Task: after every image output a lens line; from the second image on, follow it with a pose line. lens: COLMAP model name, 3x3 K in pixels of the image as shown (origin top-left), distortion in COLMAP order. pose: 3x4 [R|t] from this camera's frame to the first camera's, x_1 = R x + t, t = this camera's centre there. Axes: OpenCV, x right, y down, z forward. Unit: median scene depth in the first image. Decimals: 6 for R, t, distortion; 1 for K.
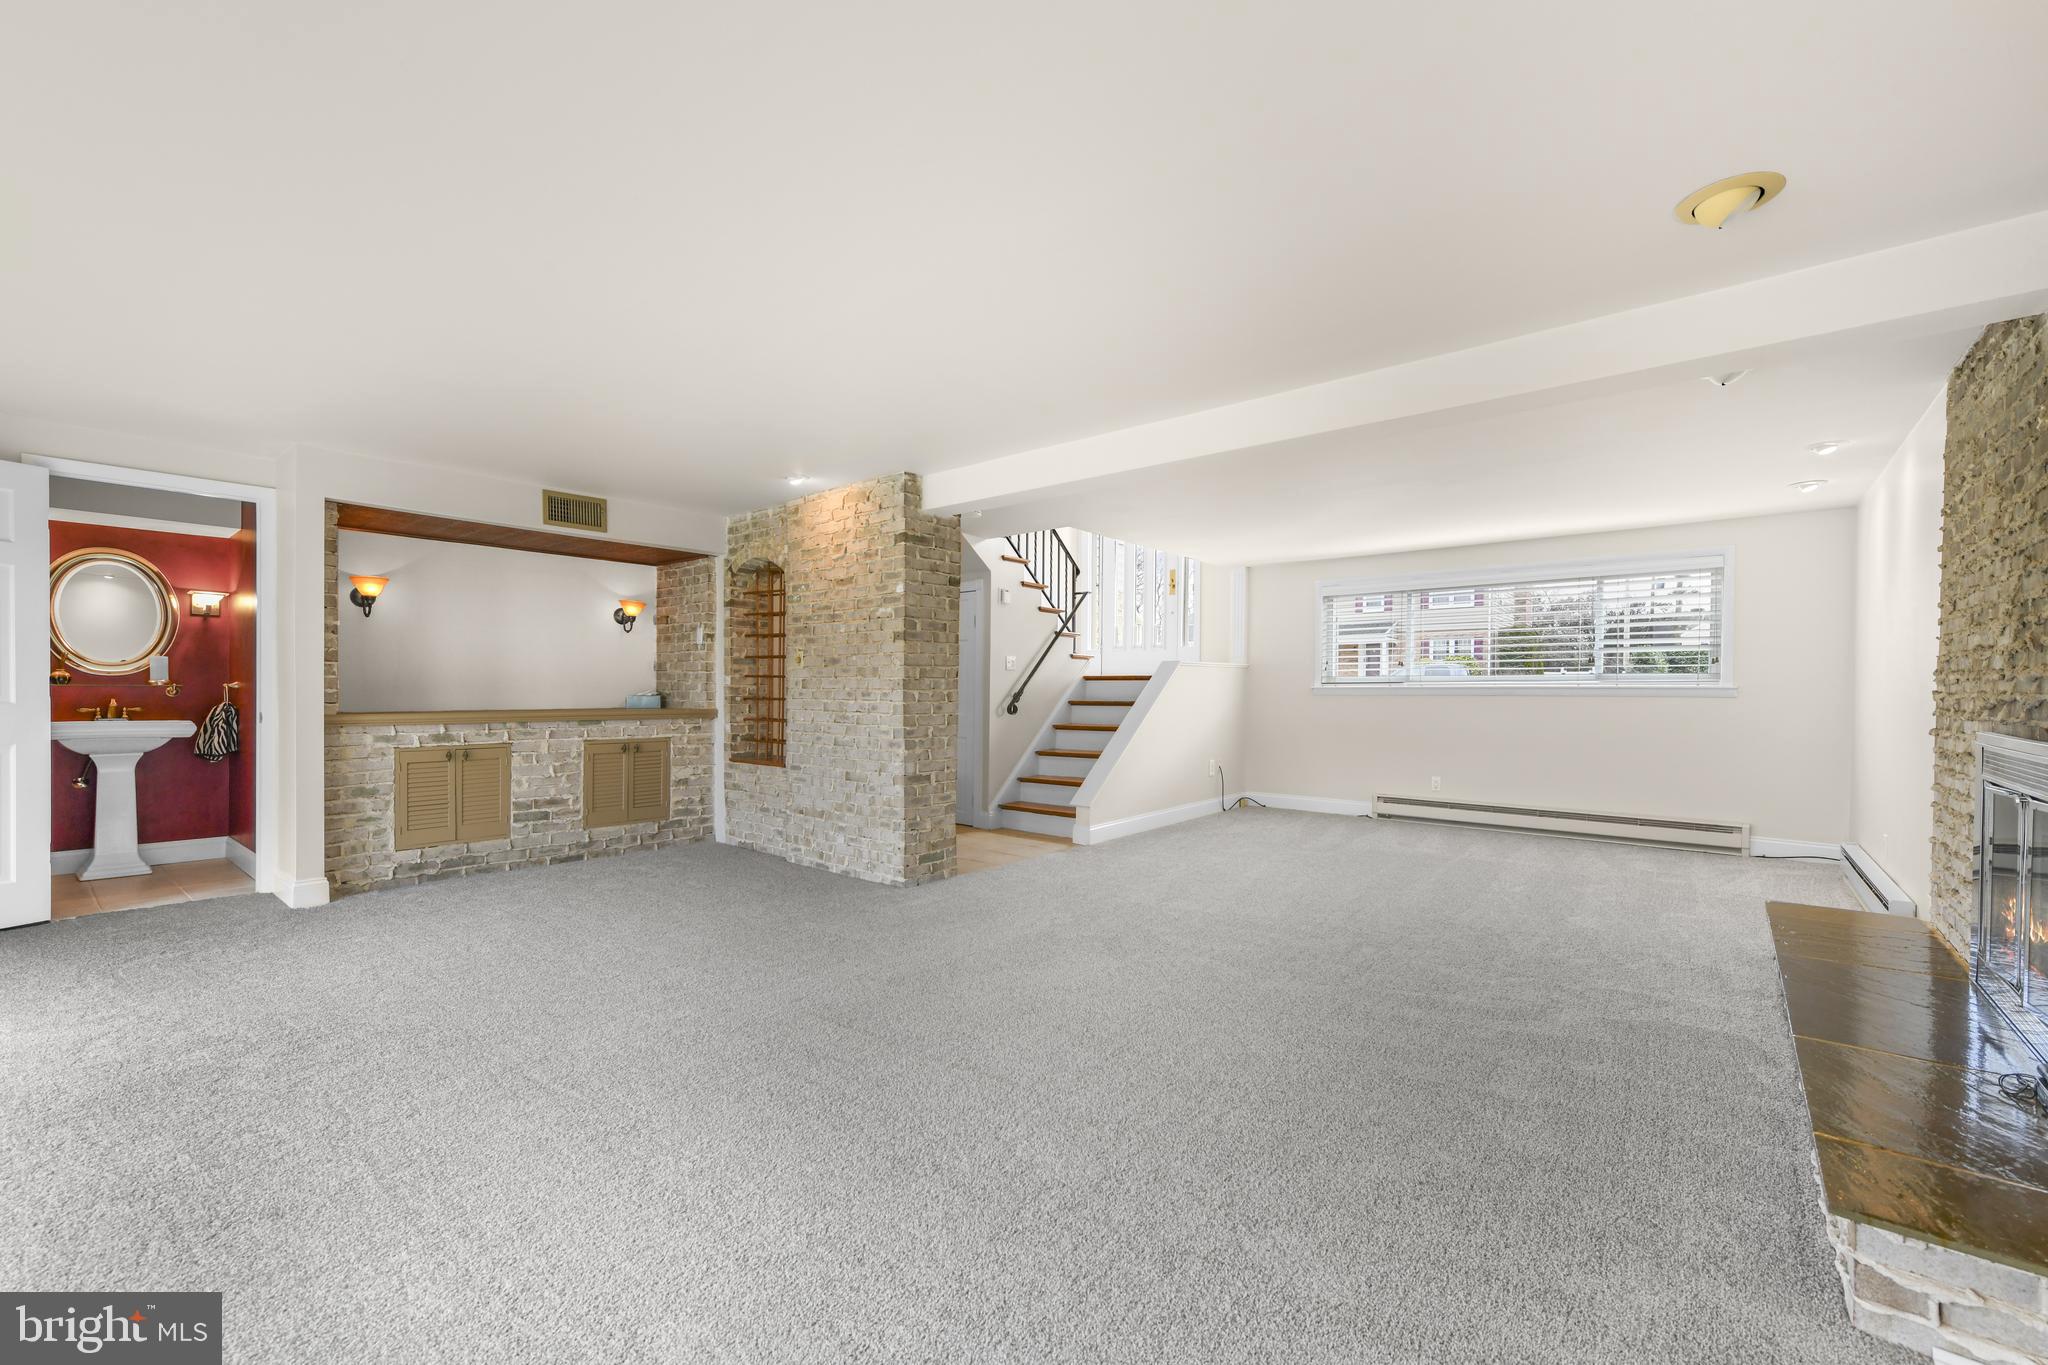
lens RADIAL K [[809.7, 0, 1033.3], [0, 809.7, 709.6], [0, 0, 1]] dist [0.000532, 0.000001]
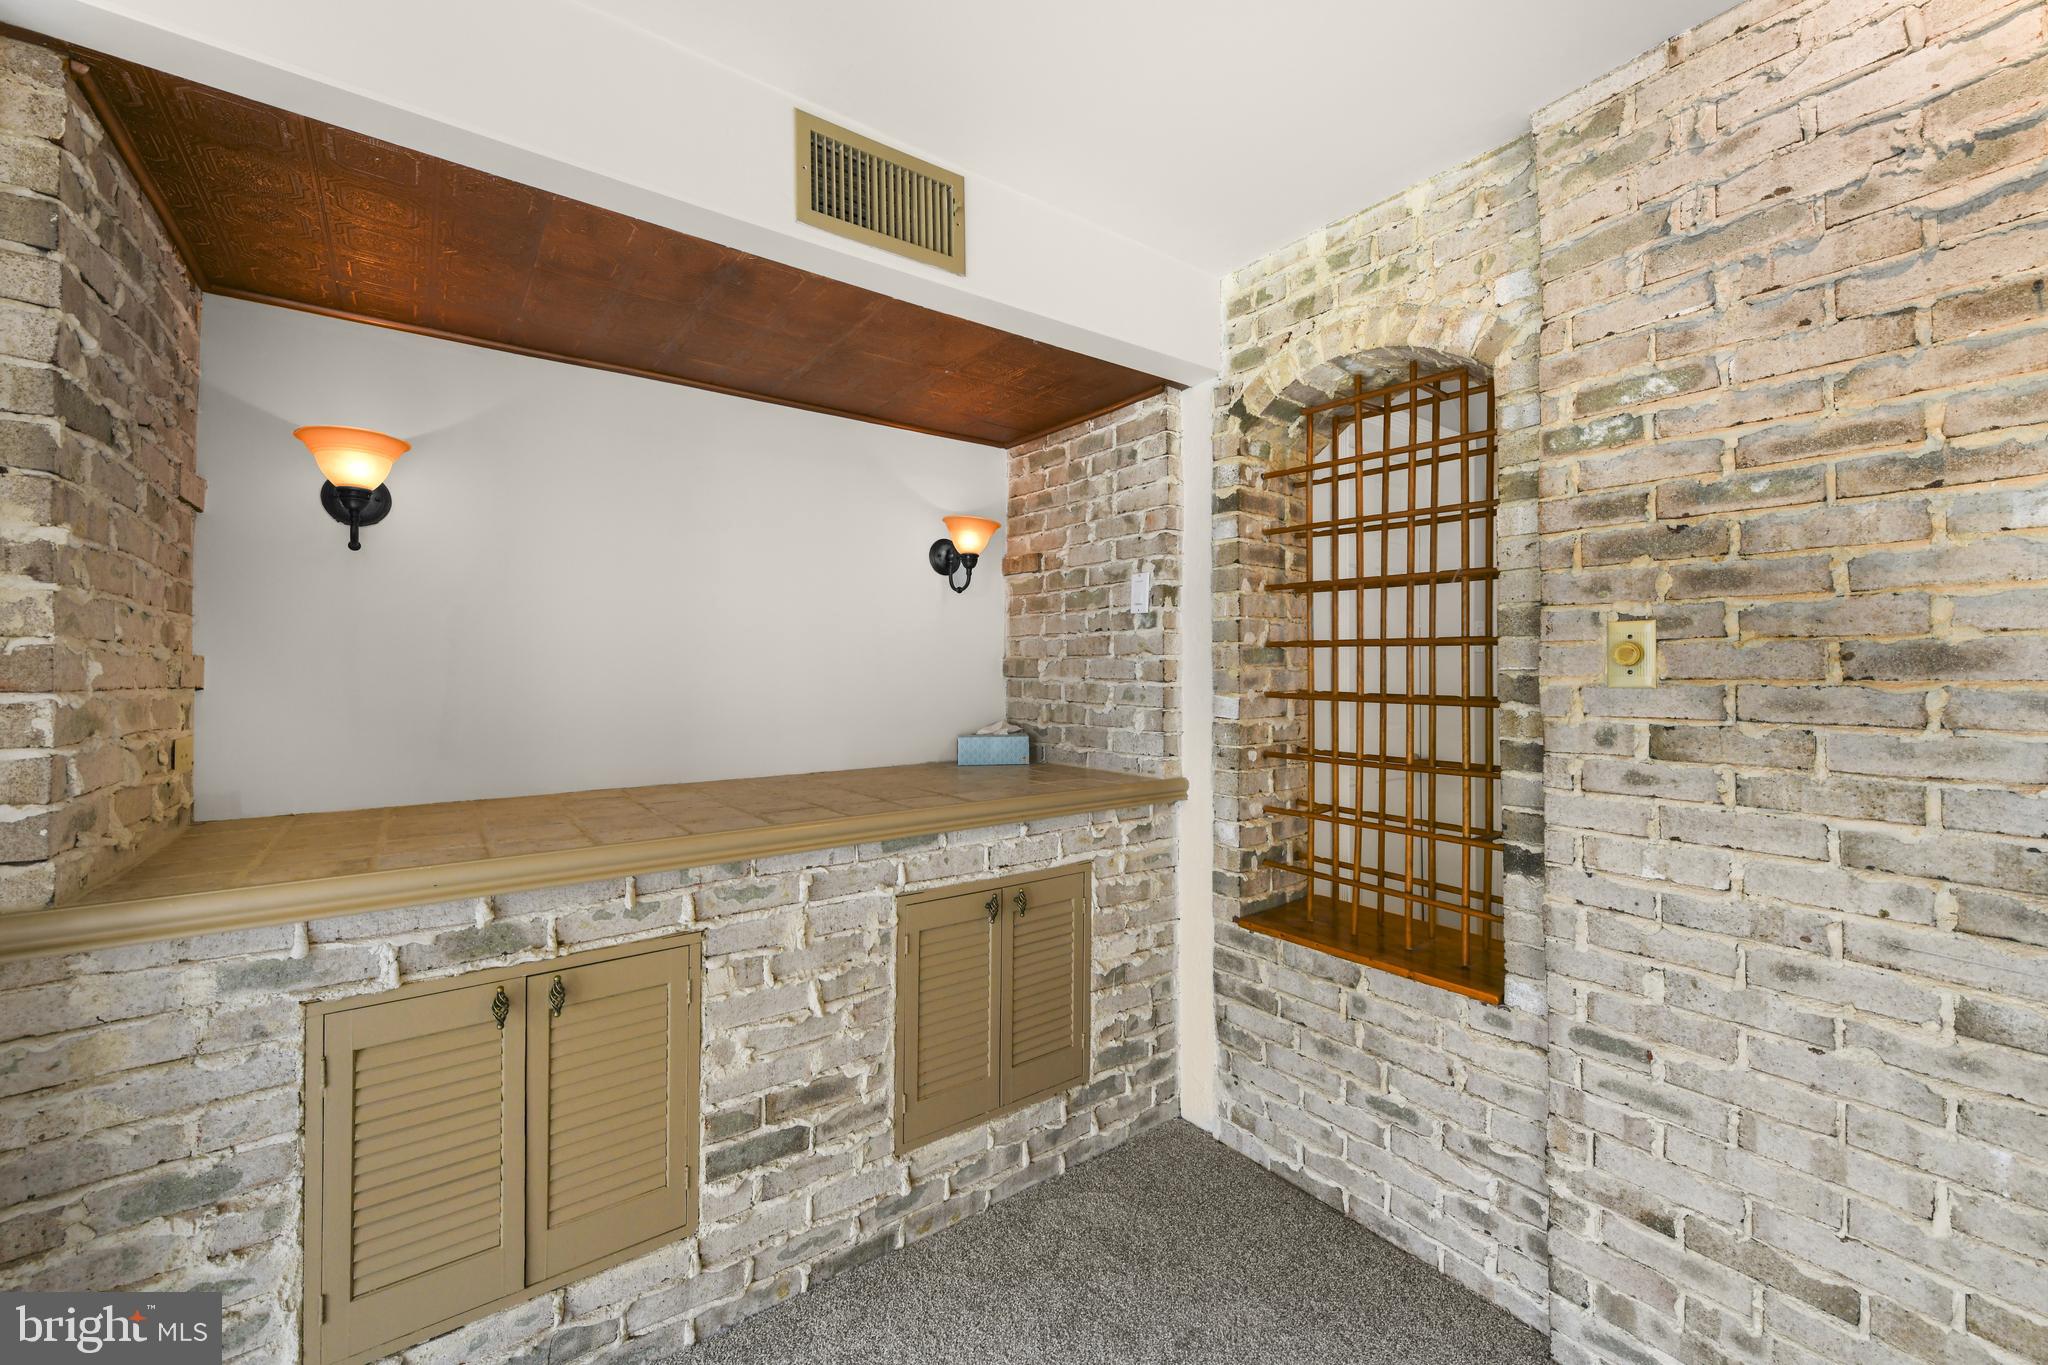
lens RADIAL K [[816.3, 0, 1024.0], [0, 816.3, 682.5], [0, 0, 1]] dist [0.001580, 0.000113]
pose [[0.968715, -0.002588, -0.248161, -0.403186], [-0.000120, 0.999941, -0.010895, -0.046655], [0.248174, 0.010584, 0.968658, 0.655782]]
